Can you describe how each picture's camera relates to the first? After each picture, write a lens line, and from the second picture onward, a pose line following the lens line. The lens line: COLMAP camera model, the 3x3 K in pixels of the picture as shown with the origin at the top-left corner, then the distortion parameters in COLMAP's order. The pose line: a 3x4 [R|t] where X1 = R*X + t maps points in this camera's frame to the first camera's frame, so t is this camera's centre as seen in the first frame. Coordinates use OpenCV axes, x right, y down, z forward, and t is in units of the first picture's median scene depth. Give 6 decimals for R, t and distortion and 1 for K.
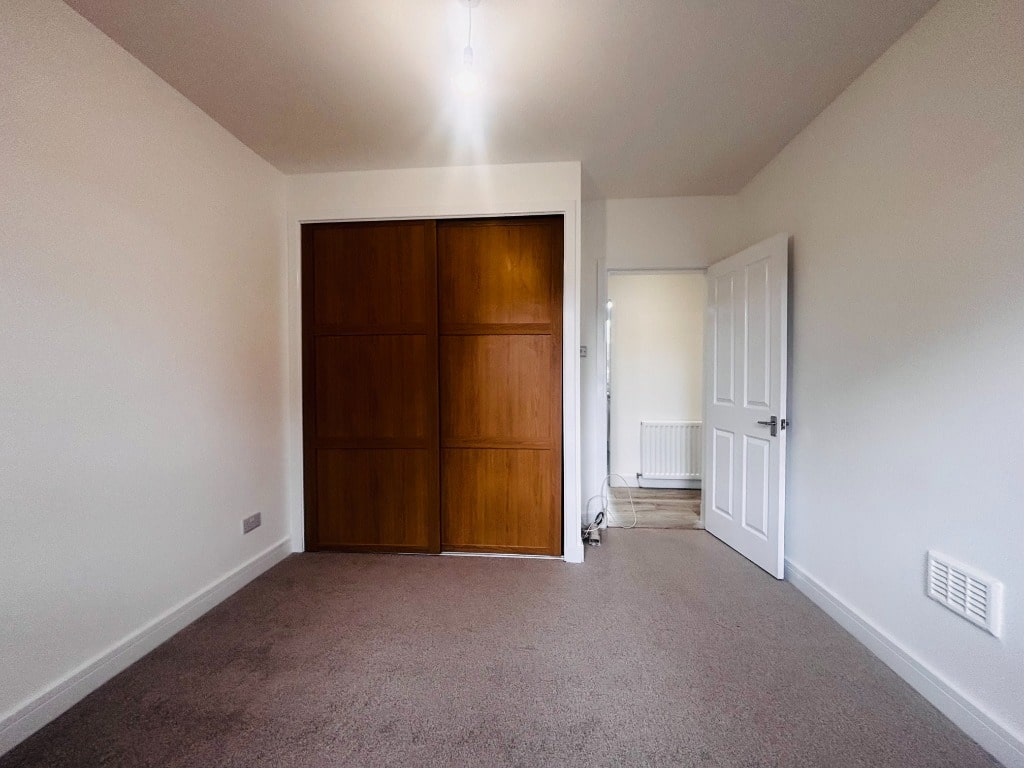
lens RADIAL K [[414.2, 0, 508.8], [0, 414.2, 381.5], [0, 0, 1]] dist [0.004633, 0.000119]
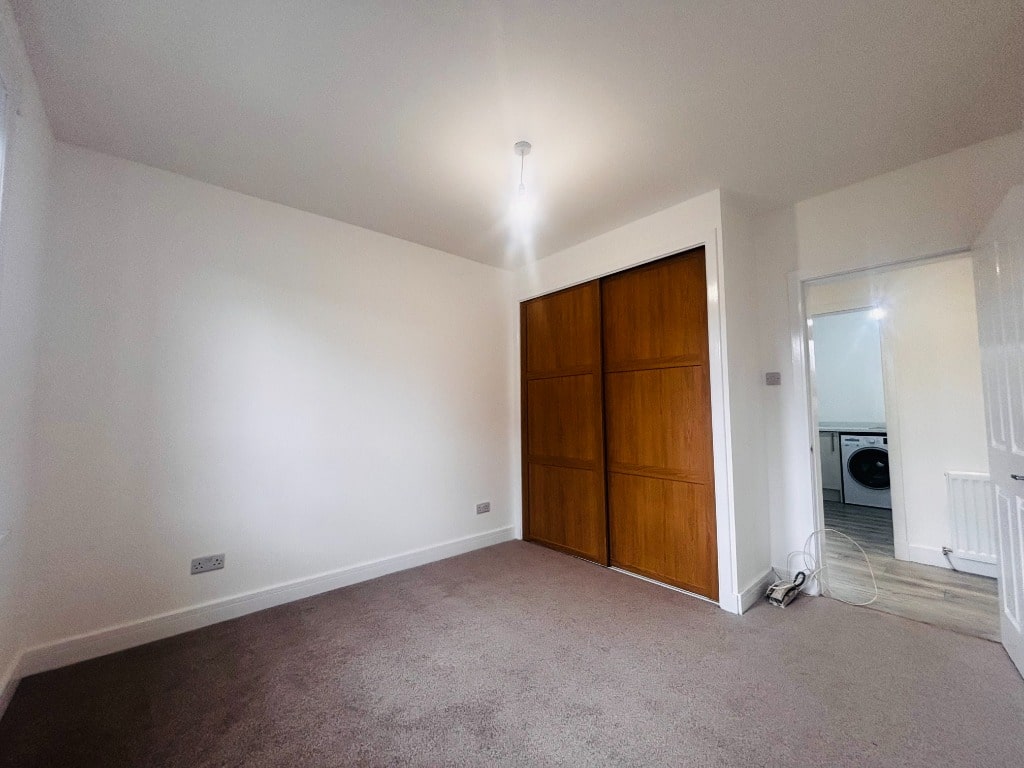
lens RADIAL K [[414.2, 0, 508.8], [0, 414.2, 381.5], [0, 0, 1]] dist [0.004633, 0.000119]
pose [[0.718772, -0.050761, -0.693390, 0.447127], [0.000189, 0.997345, -0.072817, -0.003979], [0.695246, 0.052207, 0.716873, -0.021324]]
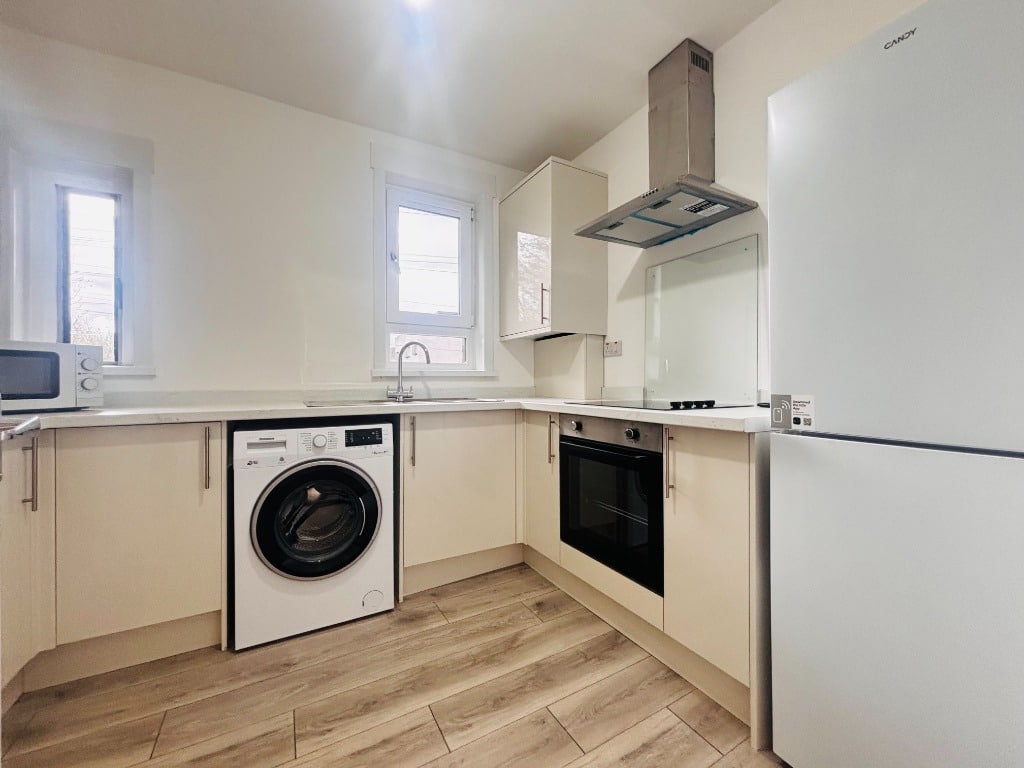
lens RADIAL K [[414.2, 0, 508.8], [0, 414.2, 381.5], [0, 0, 1]] dist [0.004633, 0.000119]
pose [[0.830300, 0.000378, 0.557316, 0.212541], [0.008089, 0.999886, -0.012728, 0.041670], [-0.557258, 0.015076, 0.830203, 1.657034]]
